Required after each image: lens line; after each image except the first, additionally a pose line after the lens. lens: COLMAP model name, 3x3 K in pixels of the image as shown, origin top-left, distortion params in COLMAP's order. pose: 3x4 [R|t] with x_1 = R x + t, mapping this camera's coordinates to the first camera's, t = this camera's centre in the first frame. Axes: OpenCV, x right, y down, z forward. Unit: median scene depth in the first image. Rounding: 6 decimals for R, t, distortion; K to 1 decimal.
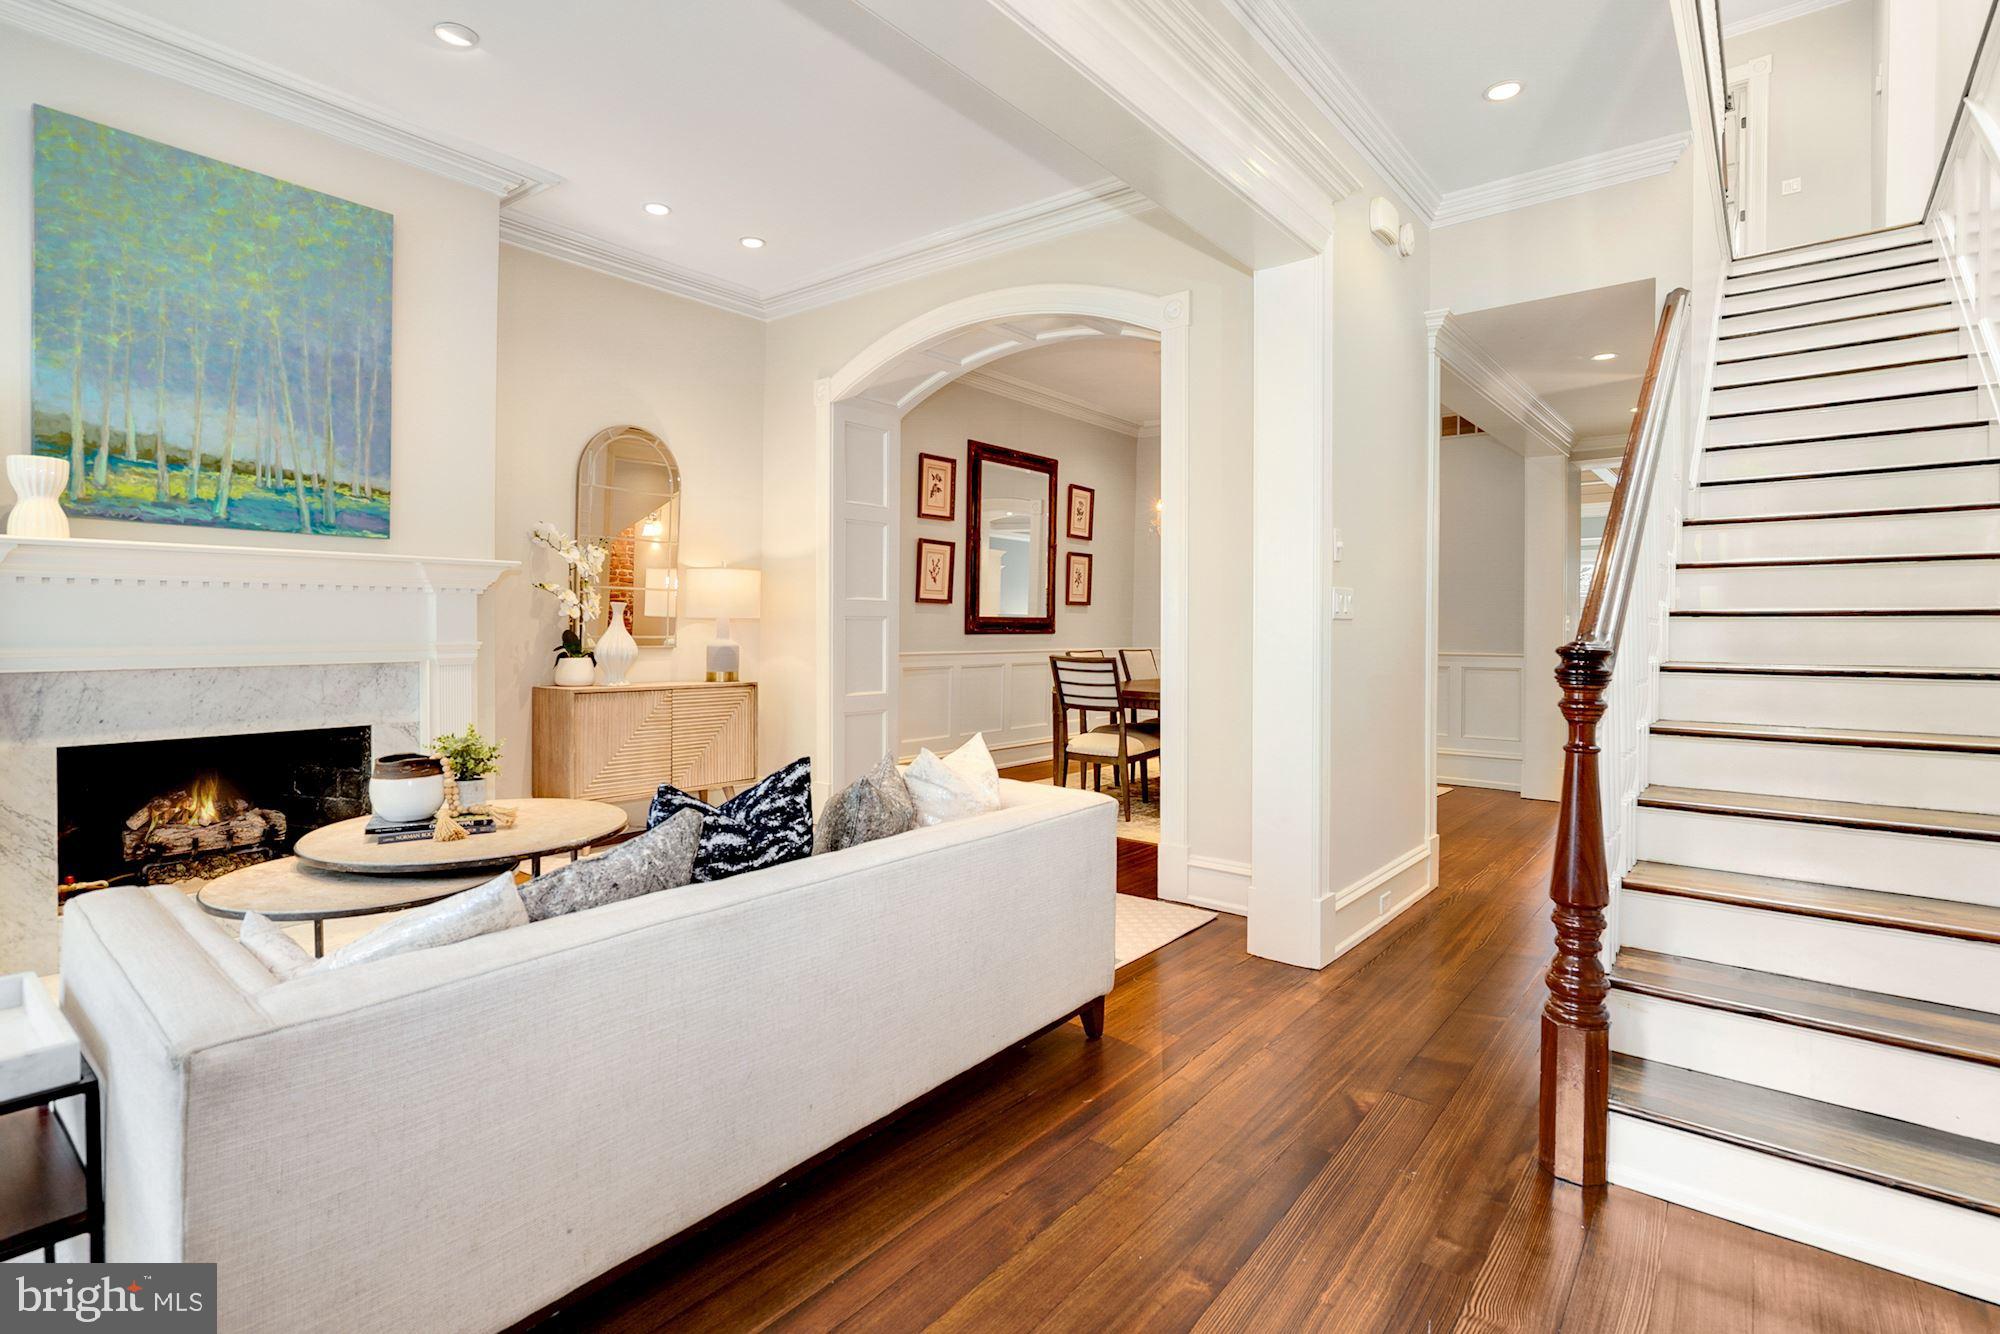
lens RADIAL K [[945.3, 0, 999.0], [0, 945.3, 623.3], [0, 0, 1]] dist [-0.000752, 0.000035]
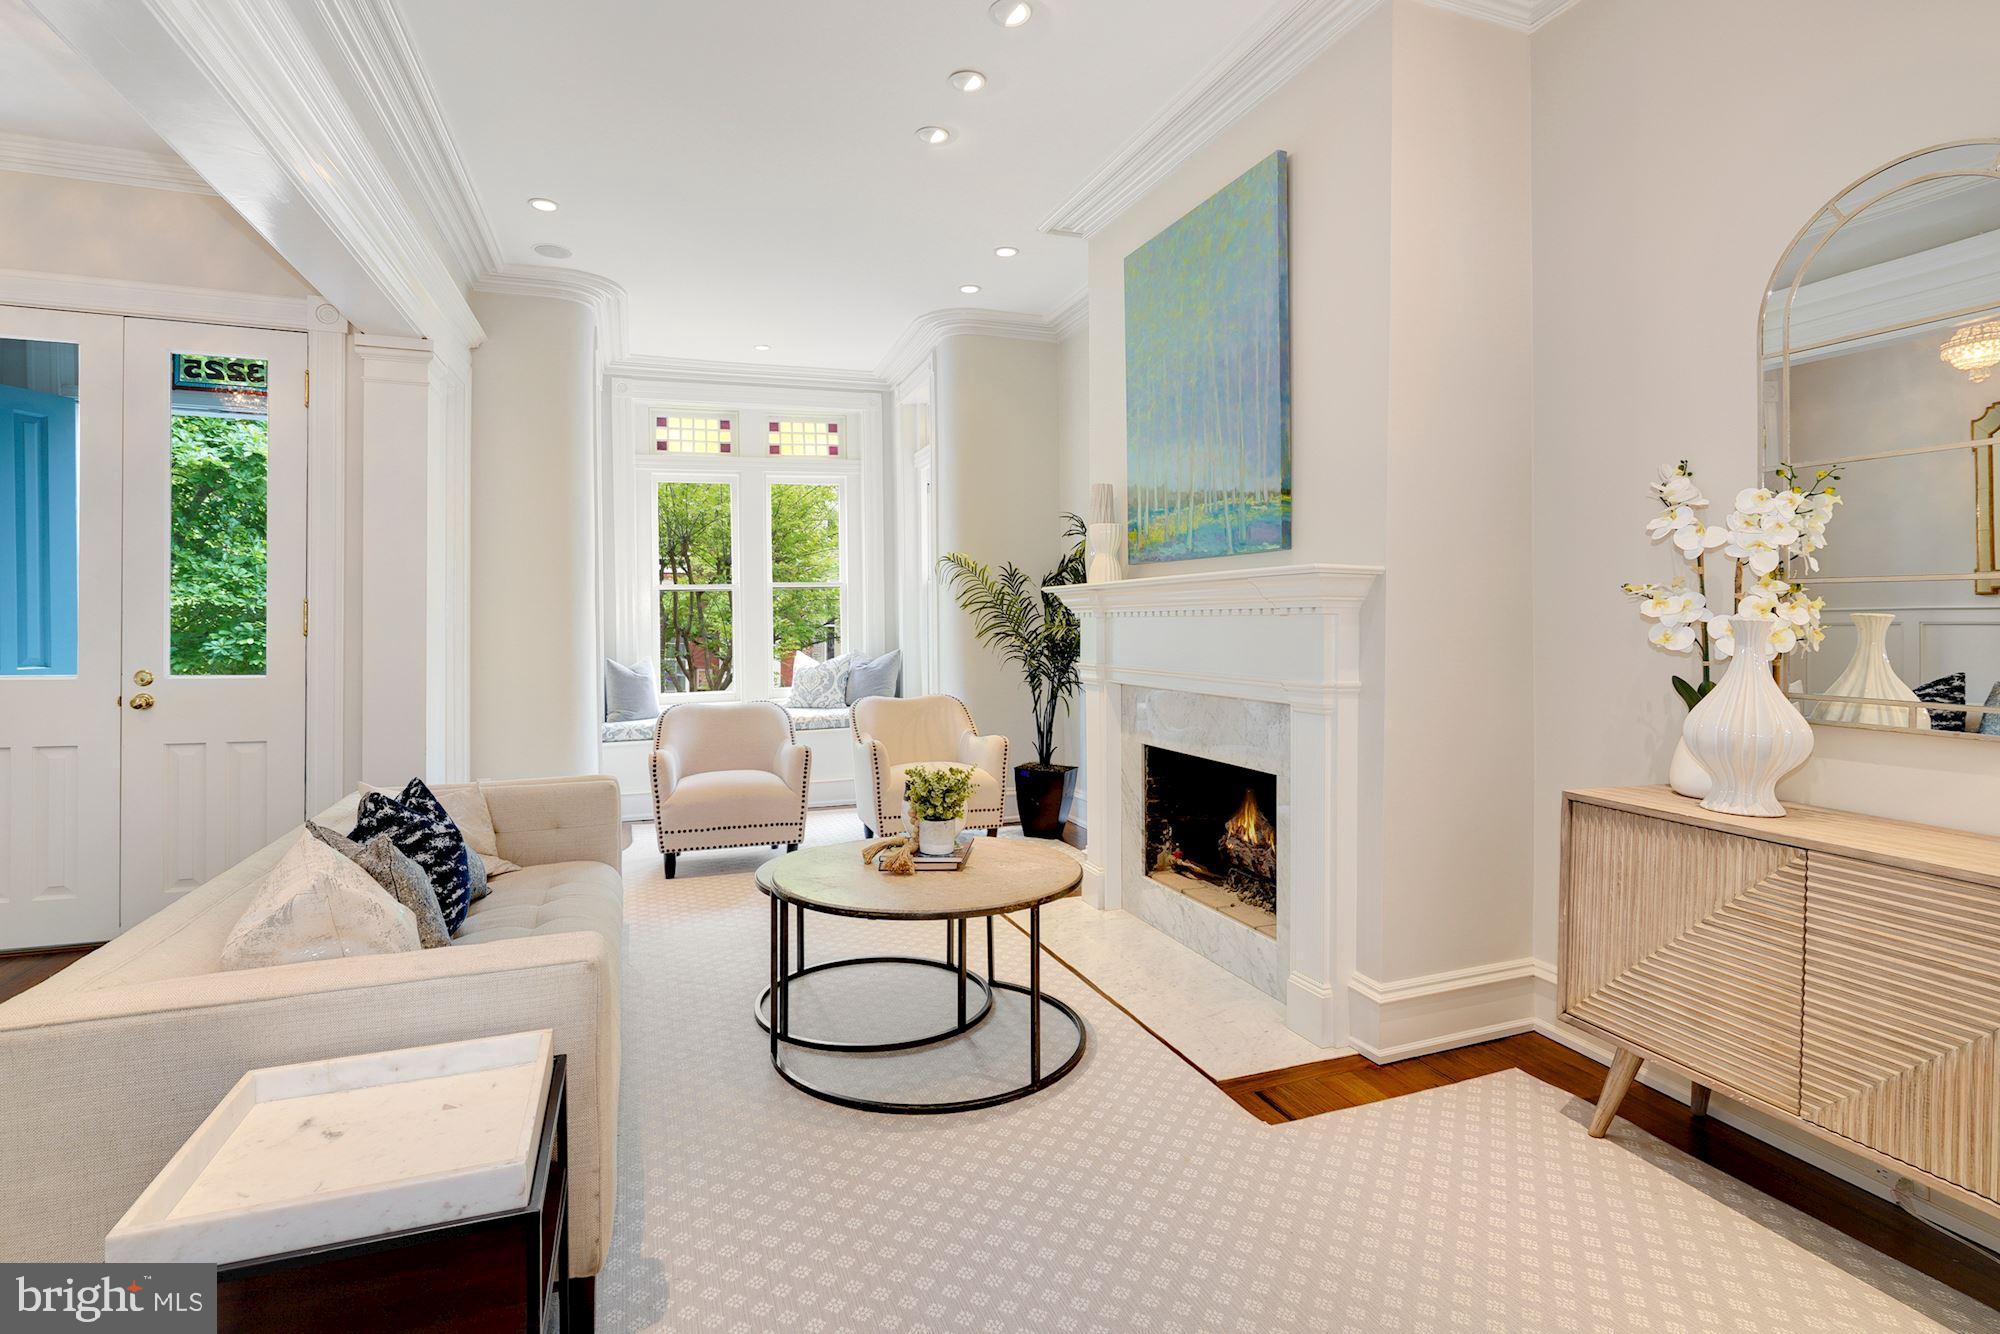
lens RADIAL K [[945.3, 0, 999.0], [0, 945.3, 623.3], [0, 0, 1]] dist [-0.000752, 0.000035]
pose [[-0.496424, -0.010256, -0.868020, 0.196678], [-0.009862, 0.999932, -0.006175, -0.020202], [0.868024, 0.005495, -0.496491, 1.324090]]
